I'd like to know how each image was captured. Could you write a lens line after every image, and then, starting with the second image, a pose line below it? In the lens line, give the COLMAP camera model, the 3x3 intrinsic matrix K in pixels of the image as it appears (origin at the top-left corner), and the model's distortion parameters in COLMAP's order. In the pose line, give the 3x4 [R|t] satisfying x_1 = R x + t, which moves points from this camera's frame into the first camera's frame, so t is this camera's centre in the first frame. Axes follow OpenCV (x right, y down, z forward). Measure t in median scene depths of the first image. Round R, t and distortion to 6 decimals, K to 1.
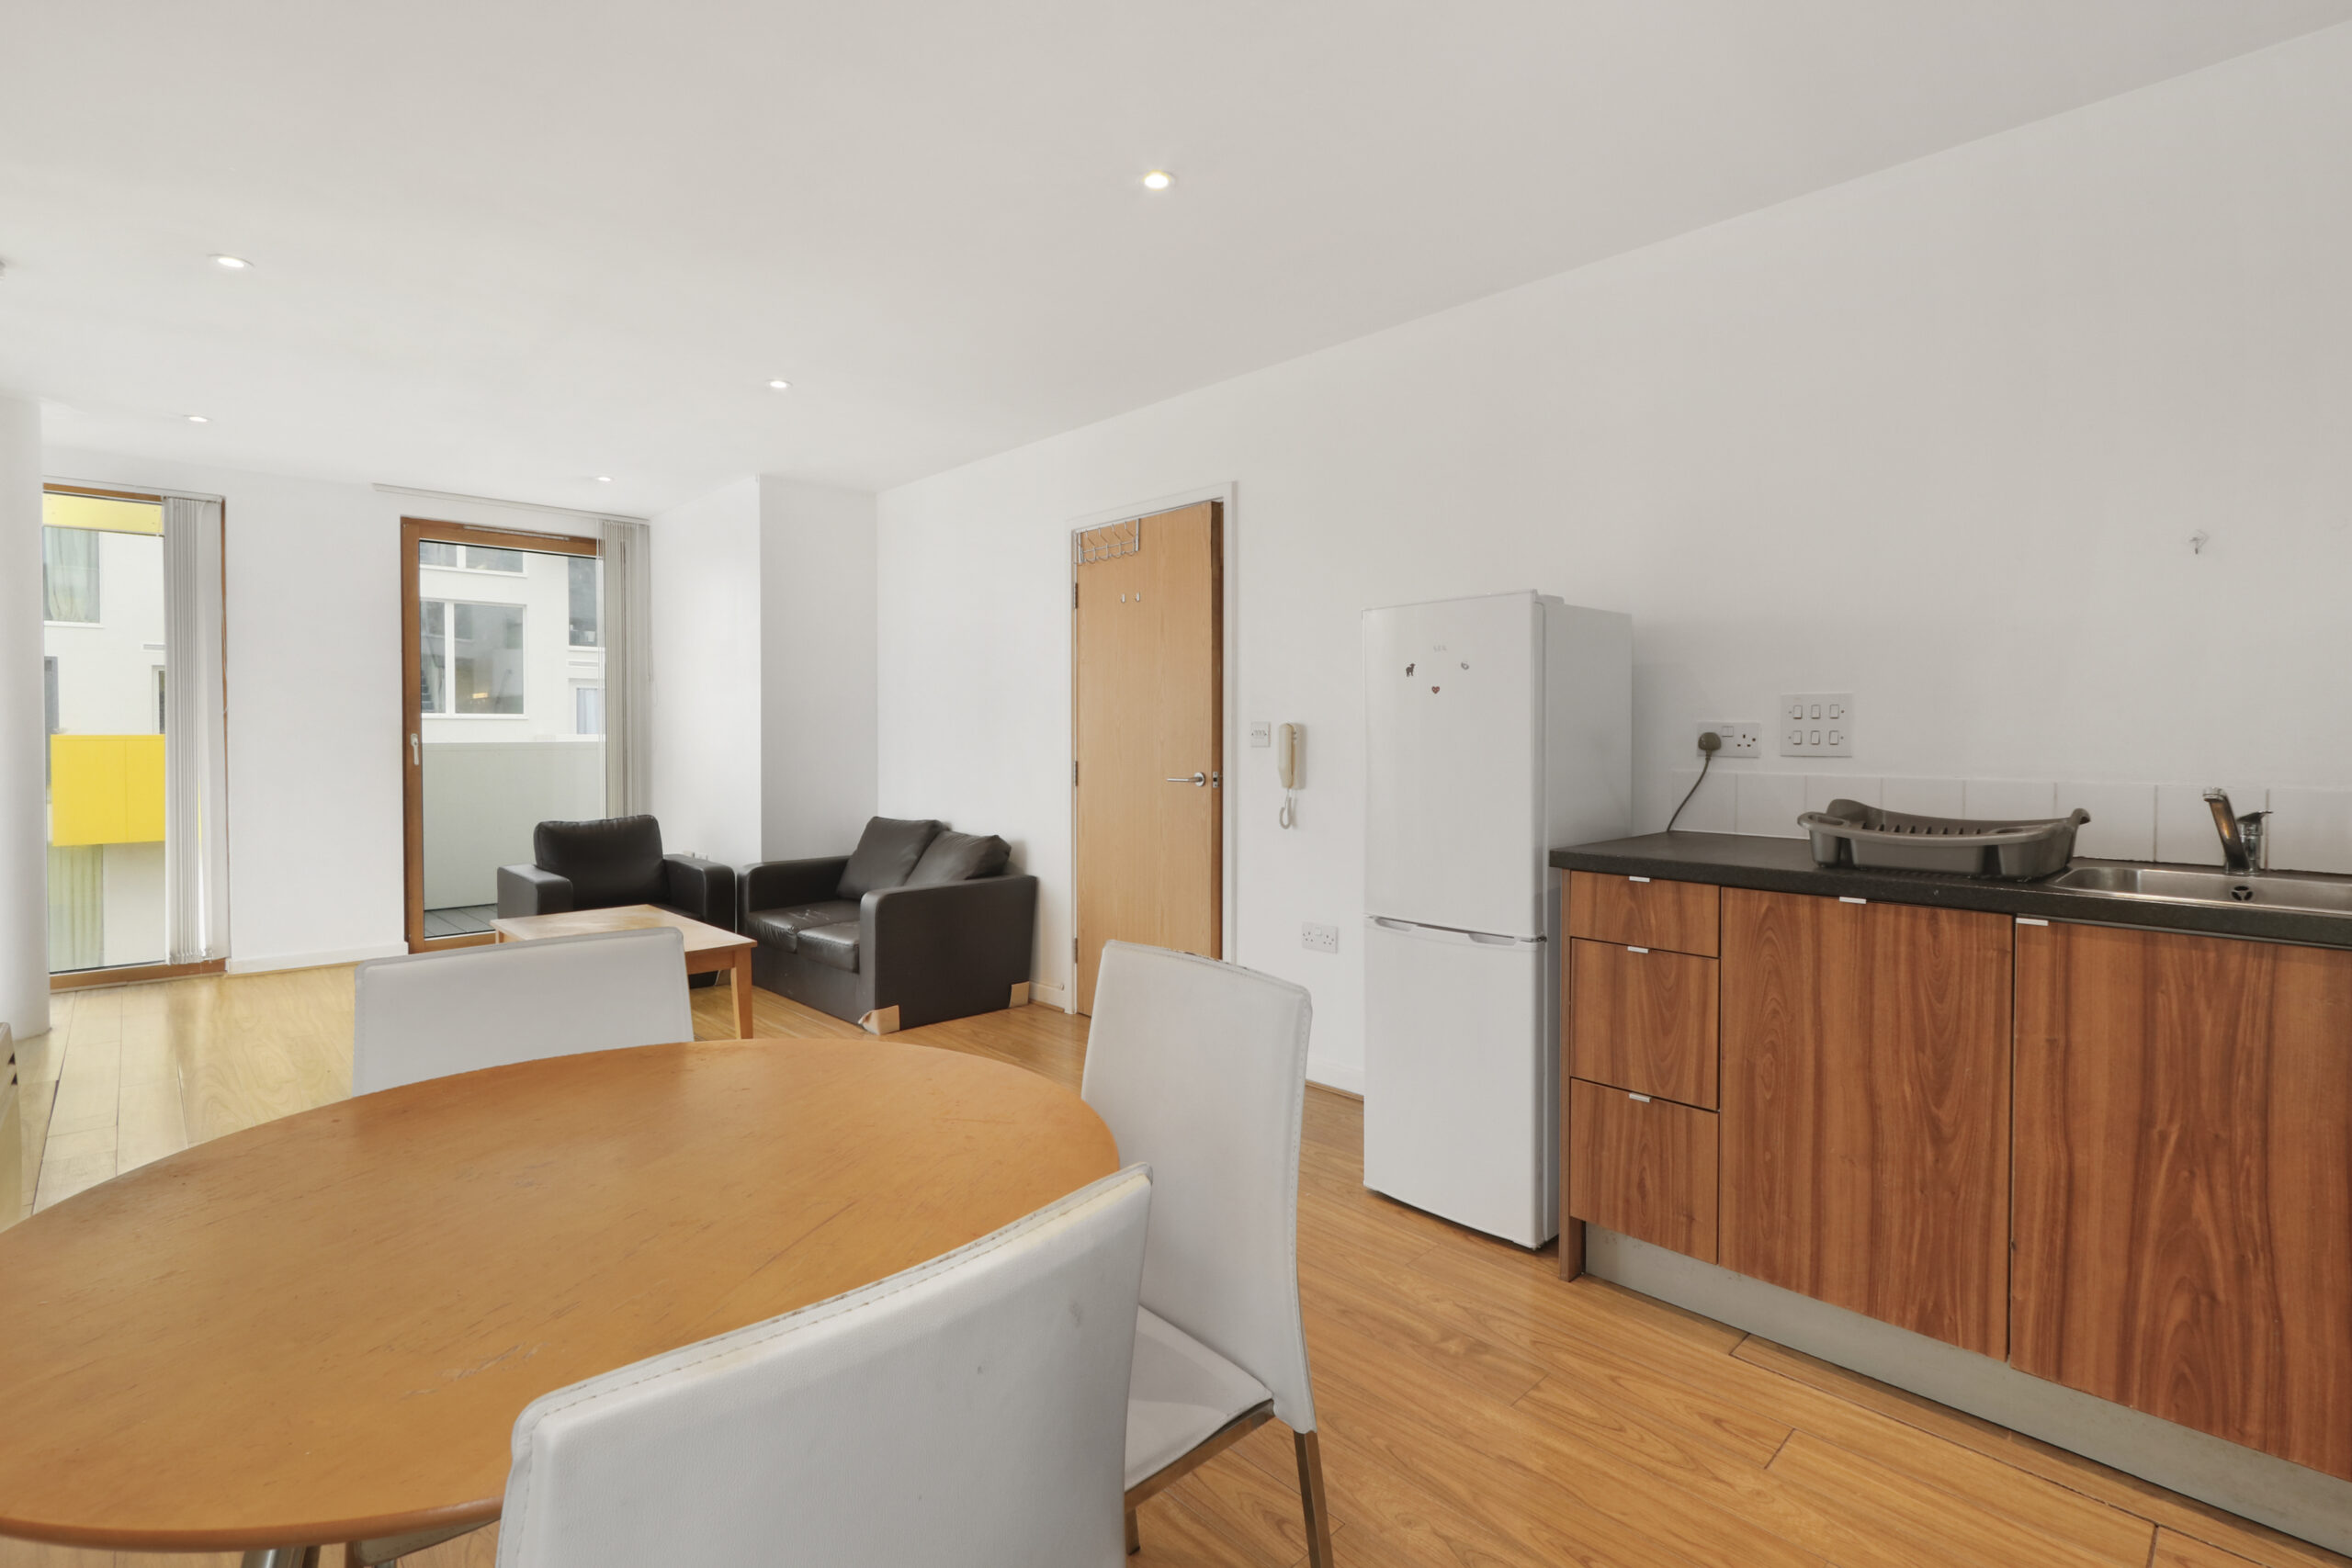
lens RADIAL K [[1079.9, 0, 1181.5], [0, 1079.9, 743.9], [0, 0, 1]] dist [-0.002276, -0.000481]
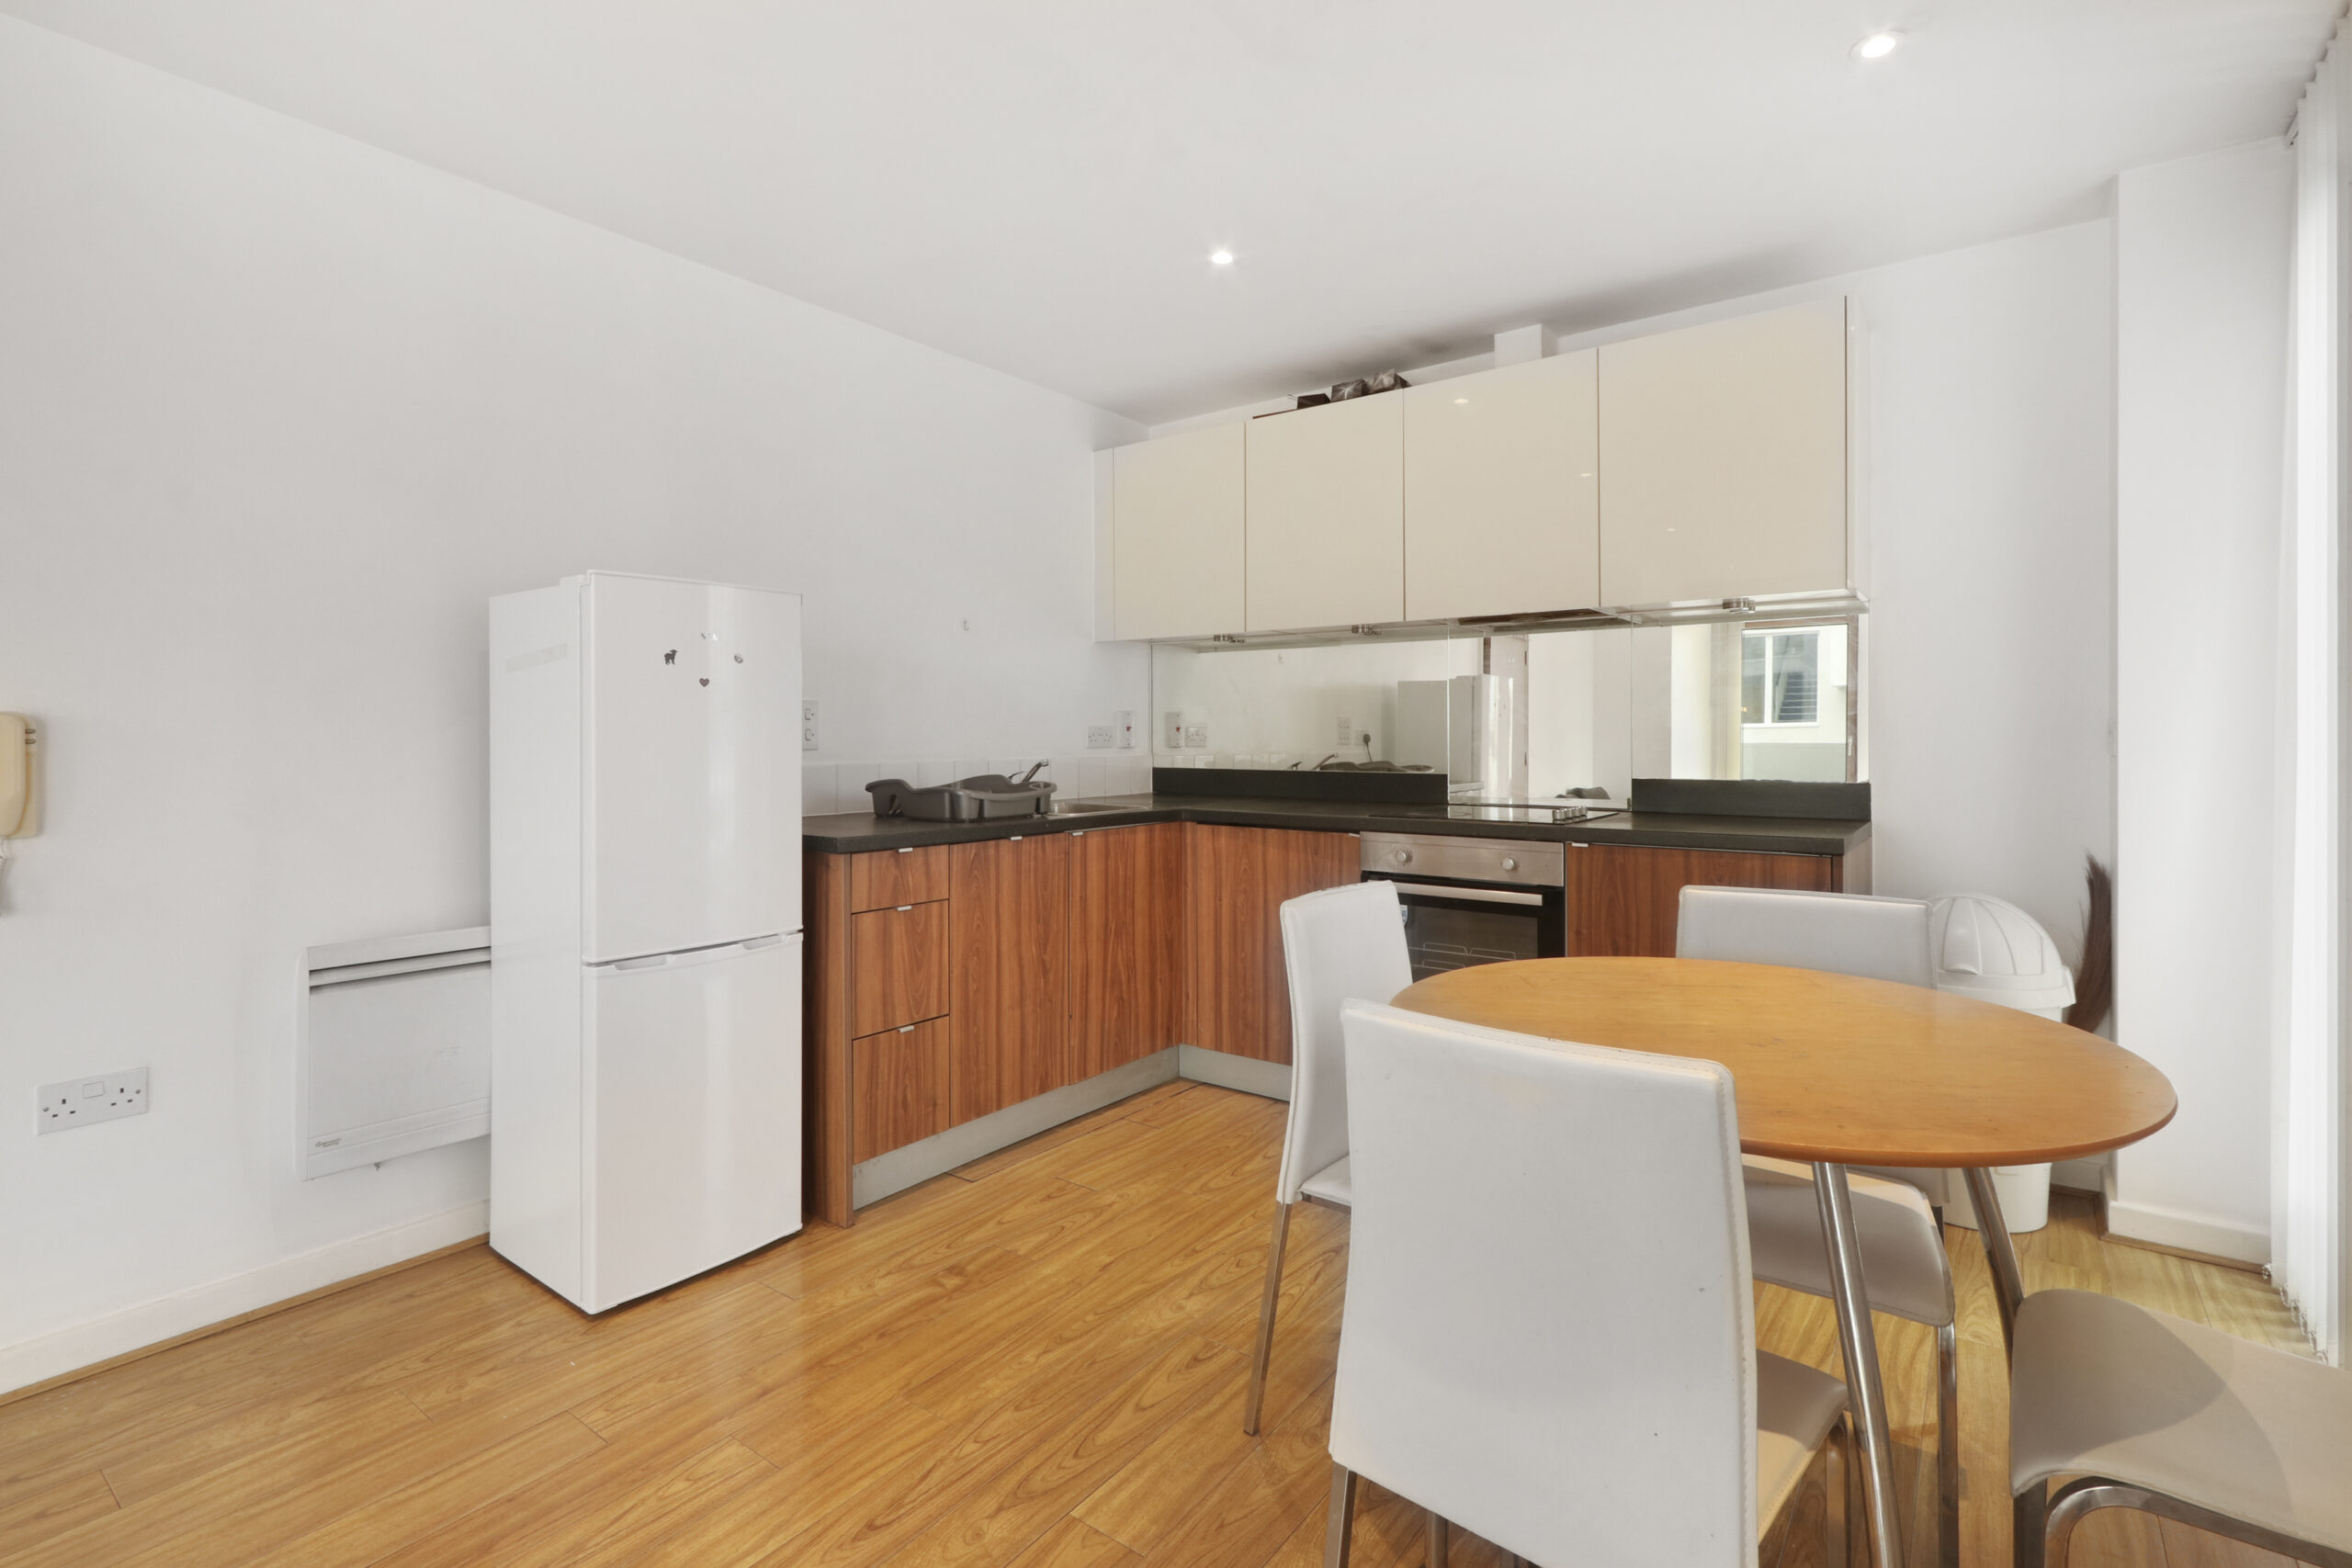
lens RADIAL K [[1079.9, 0, 1181.5], [0, 1079.9, 743.9], [0, 0, 1]] dist [-0.002276, -0.000481]
pose [[-0.150599, -0.007468, 0.988567, -0.914016], [0.016982, 0.999804, 0.010140, -0.001858], [-0.988449, 0.018315, -0.150443, 0.962562]]
